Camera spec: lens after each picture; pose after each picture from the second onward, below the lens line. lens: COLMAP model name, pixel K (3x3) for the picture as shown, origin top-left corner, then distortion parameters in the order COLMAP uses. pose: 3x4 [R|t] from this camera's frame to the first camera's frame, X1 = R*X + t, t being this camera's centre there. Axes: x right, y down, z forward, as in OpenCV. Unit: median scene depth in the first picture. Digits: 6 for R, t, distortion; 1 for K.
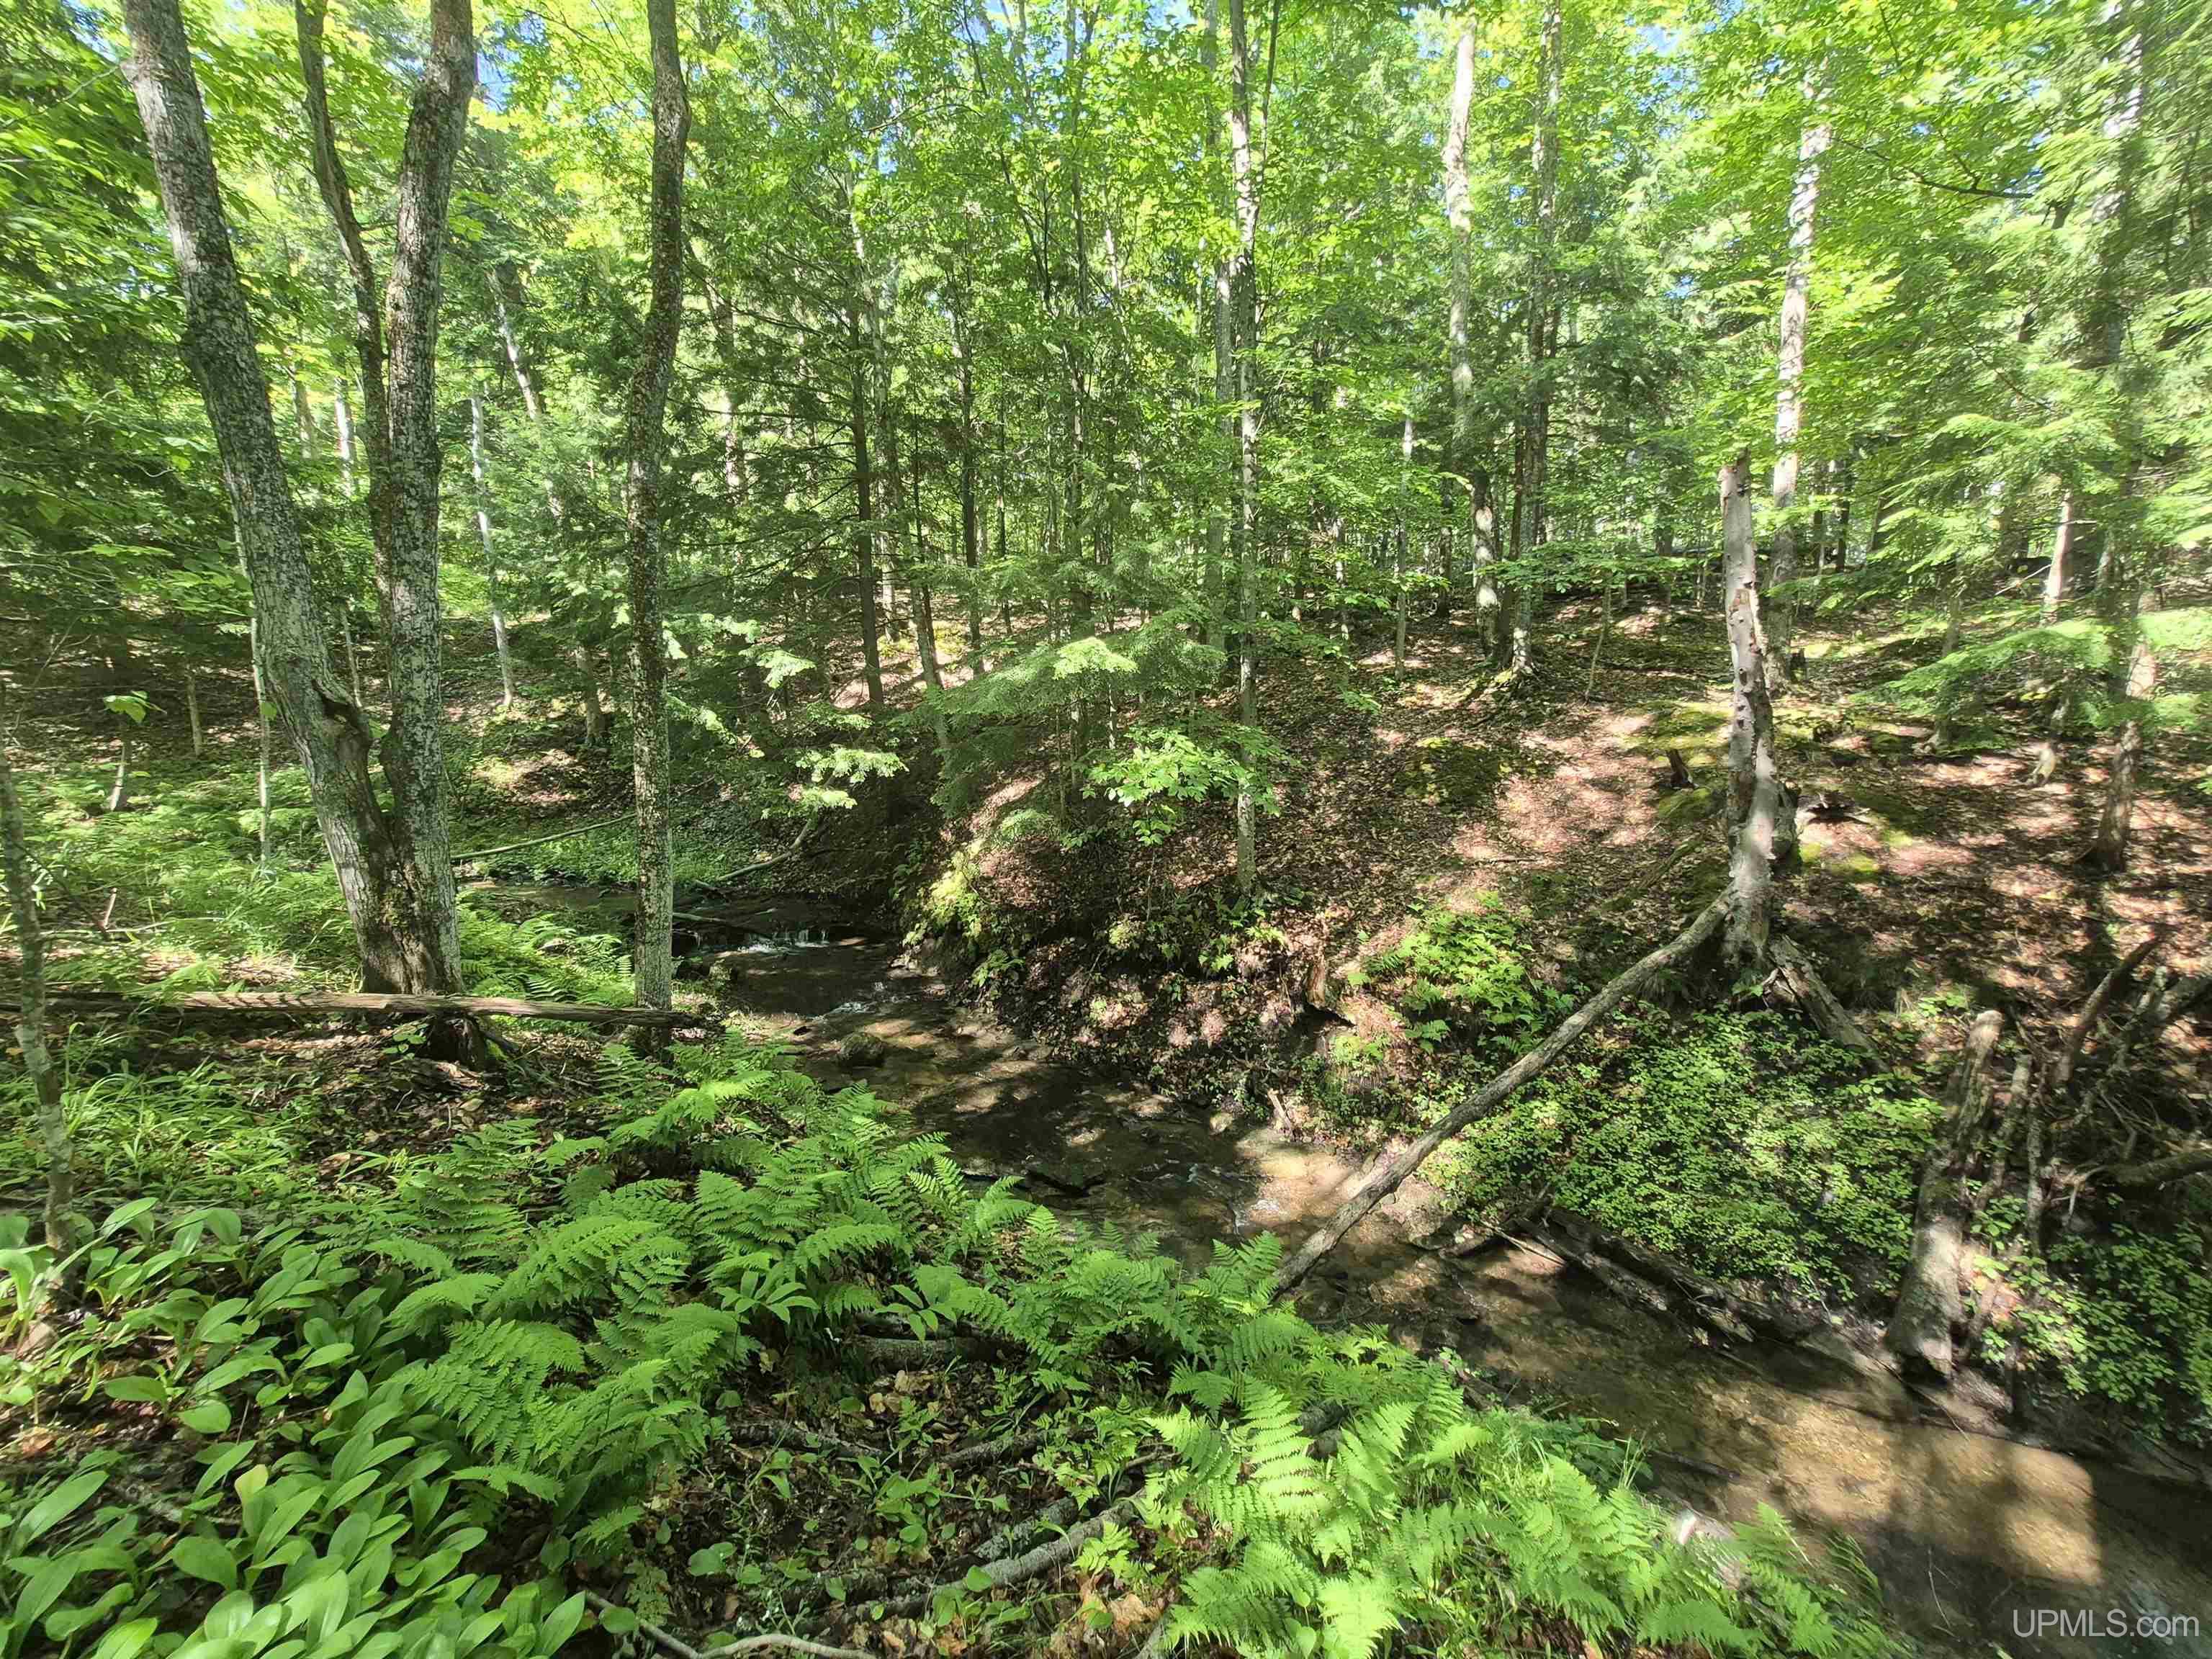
lens RADIAL K [[901.4, 0, 1109.4], [0, 901.4, 819.9], [0, 0, 1]] dist [0.001591, 0.000491]
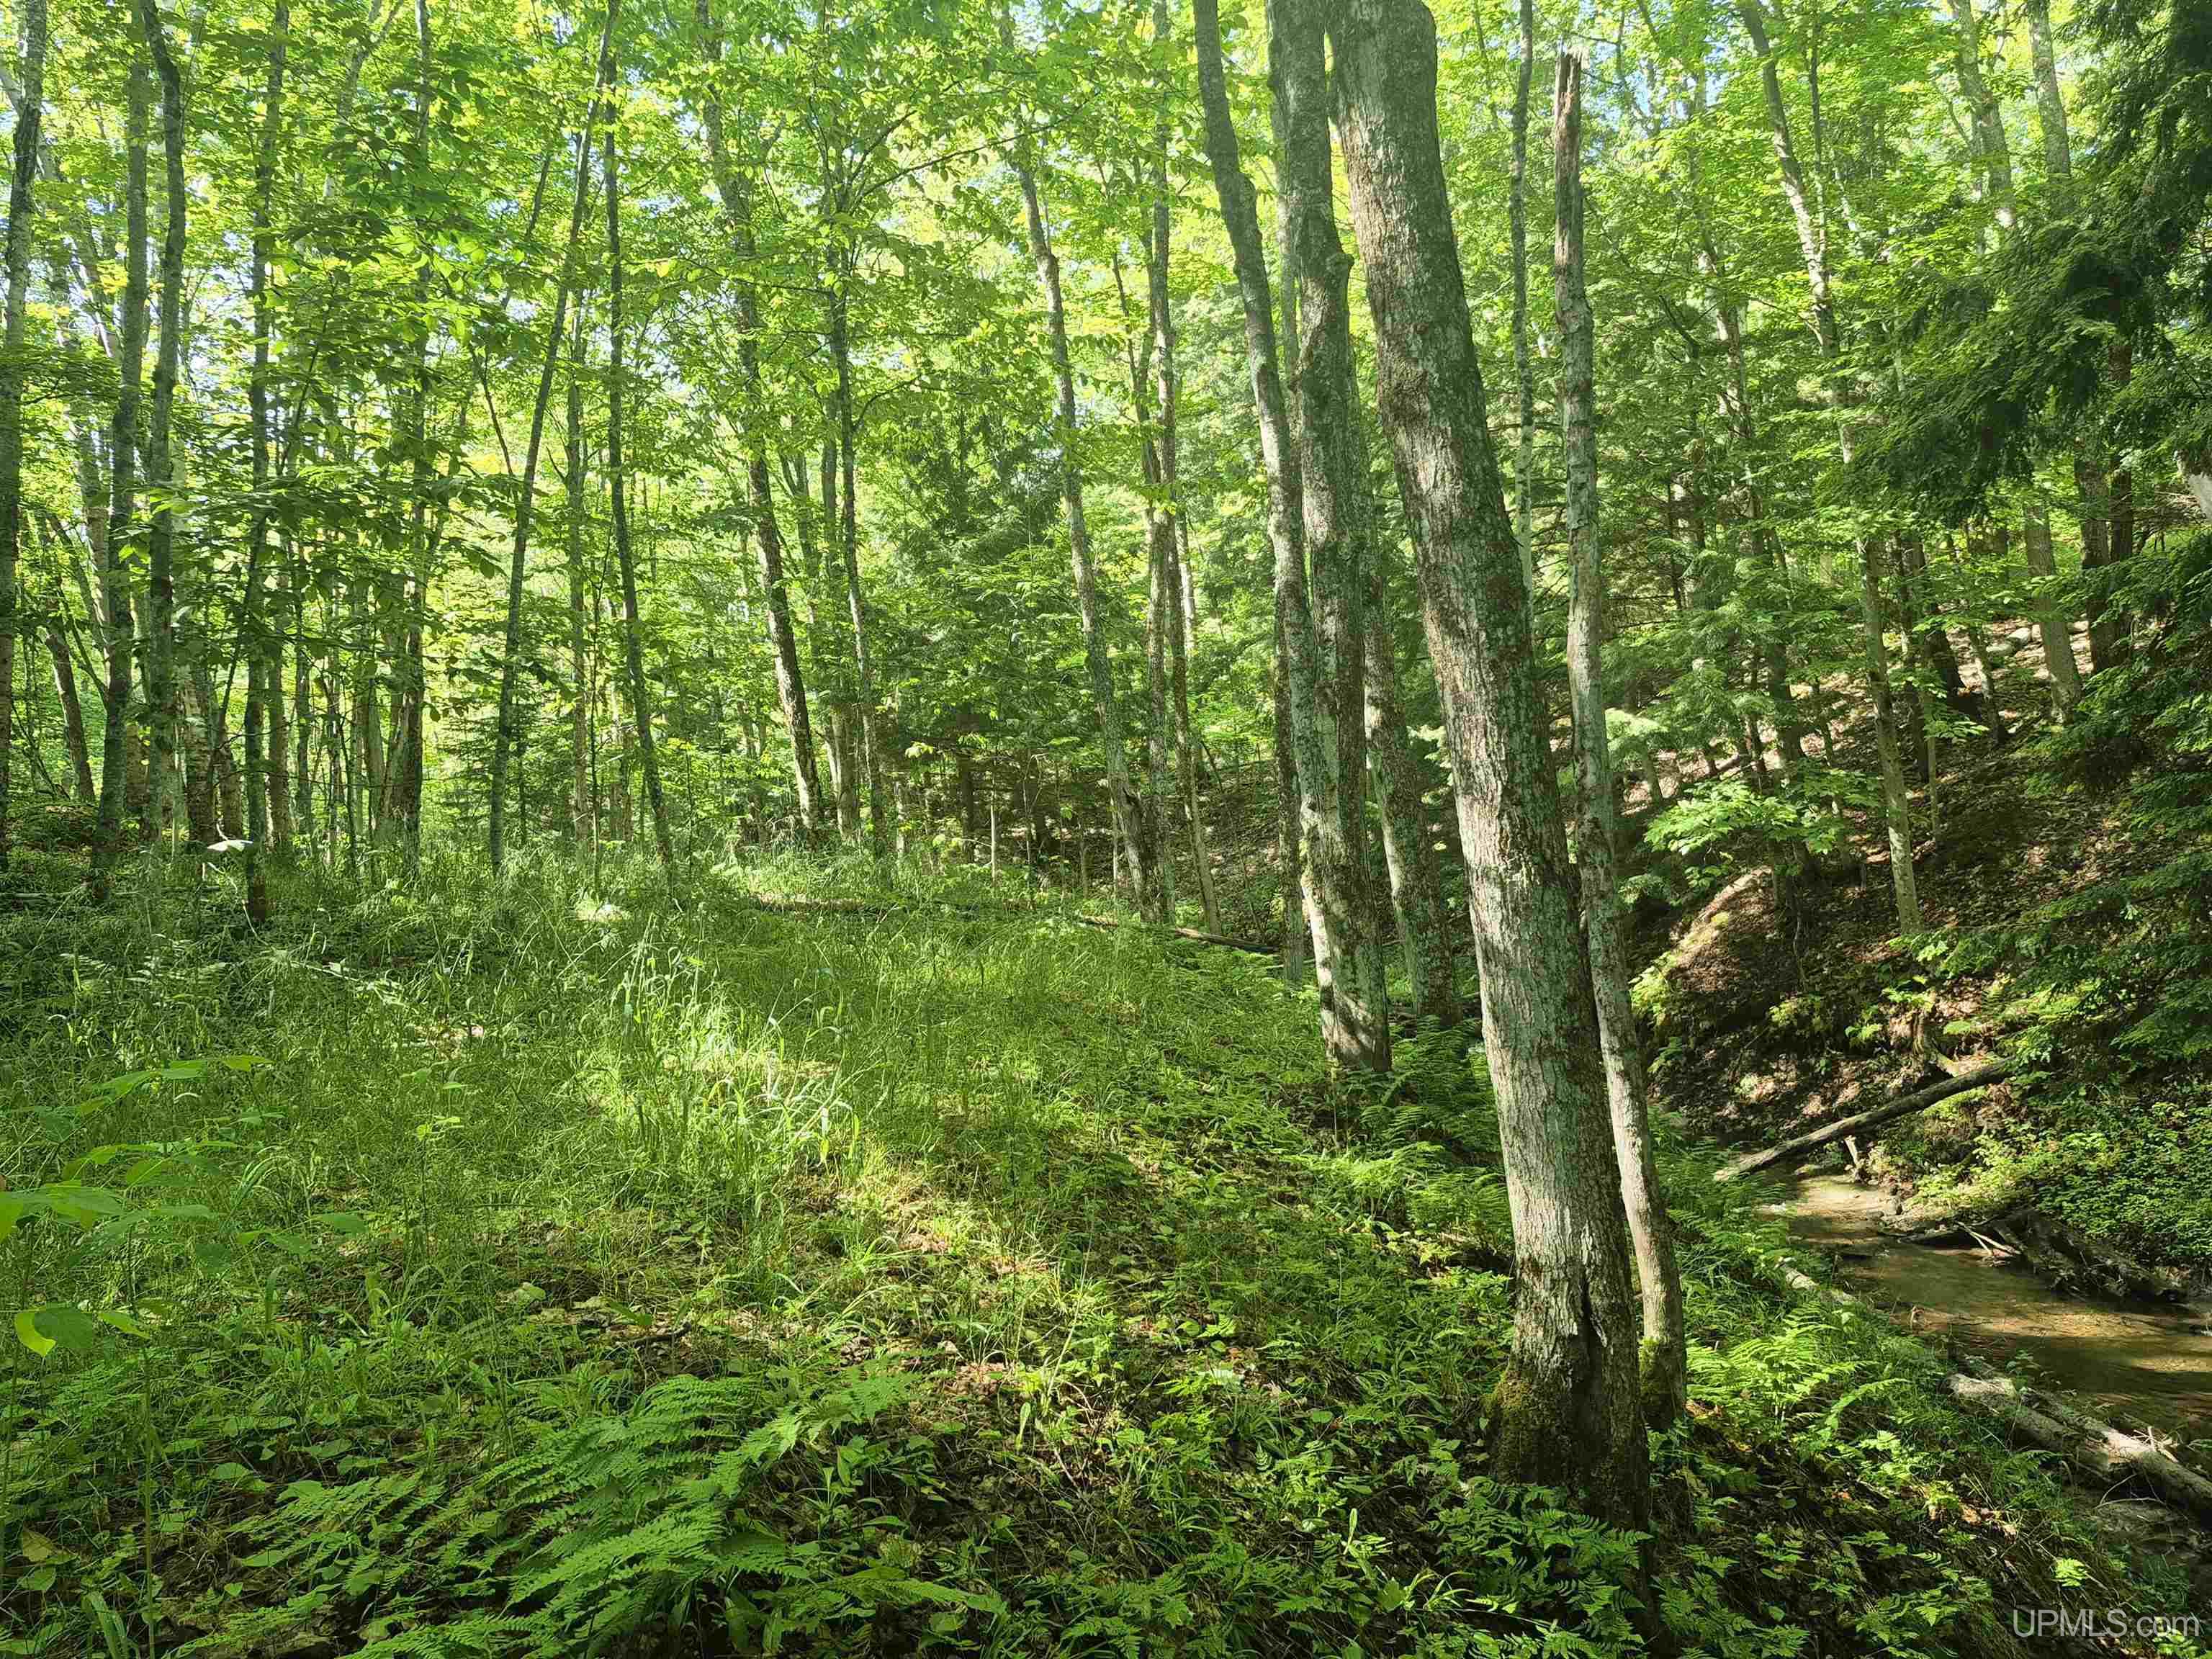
lens RADIAL K [[1517.0, 0, 1084.2], [0, 1517.0, 842.9], [0, 0, 1]] dist [0.004243, -0.016764]
pose [[0.709357, -0.069763, -0.701388, 0.627175], [-0.022641, 0.992321, -0.121598, 0.166056], [0.704485, 0.102136, 0.702331, -0.636242]]
